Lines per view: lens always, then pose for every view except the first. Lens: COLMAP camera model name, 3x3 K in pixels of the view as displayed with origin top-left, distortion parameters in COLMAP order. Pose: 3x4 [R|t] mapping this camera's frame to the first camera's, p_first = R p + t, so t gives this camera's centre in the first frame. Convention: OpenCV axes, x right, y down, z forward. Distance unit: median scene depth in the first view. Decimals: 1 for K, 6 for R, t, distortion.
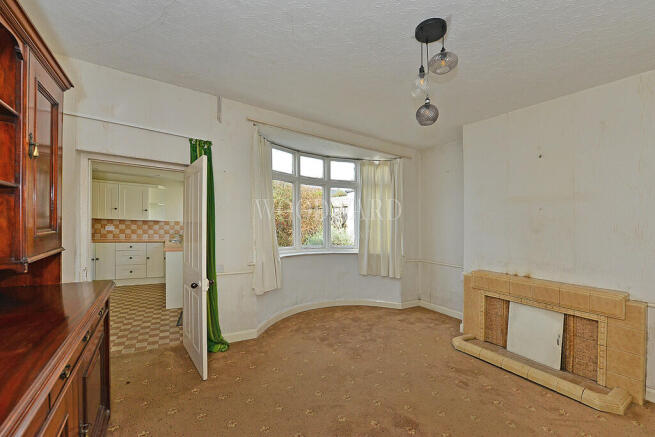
lens RADIAL K [[259.2, 0, 328.5], [0, 259.2, 237.6], [0, 0, 1]] dist [-0.000591, -0.000061]
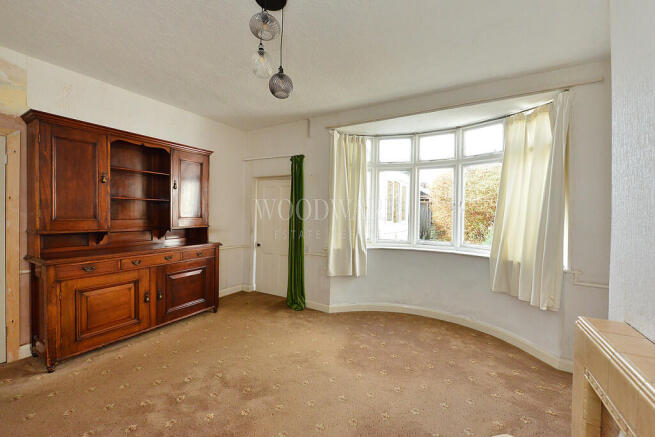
lens RADIAL K [[259.2, 0, 328.5], [0, 259.2, 237.6], [0, 0, 1]] dist [-0.000591, -0.000061]
pose [[0.462034, 0.059614, -0.884856, 0.539097], [-0.045152, 0.998026, 0.043662, -0.003720], [0.885712, 0.019780, 0.463813, 0.323149]]
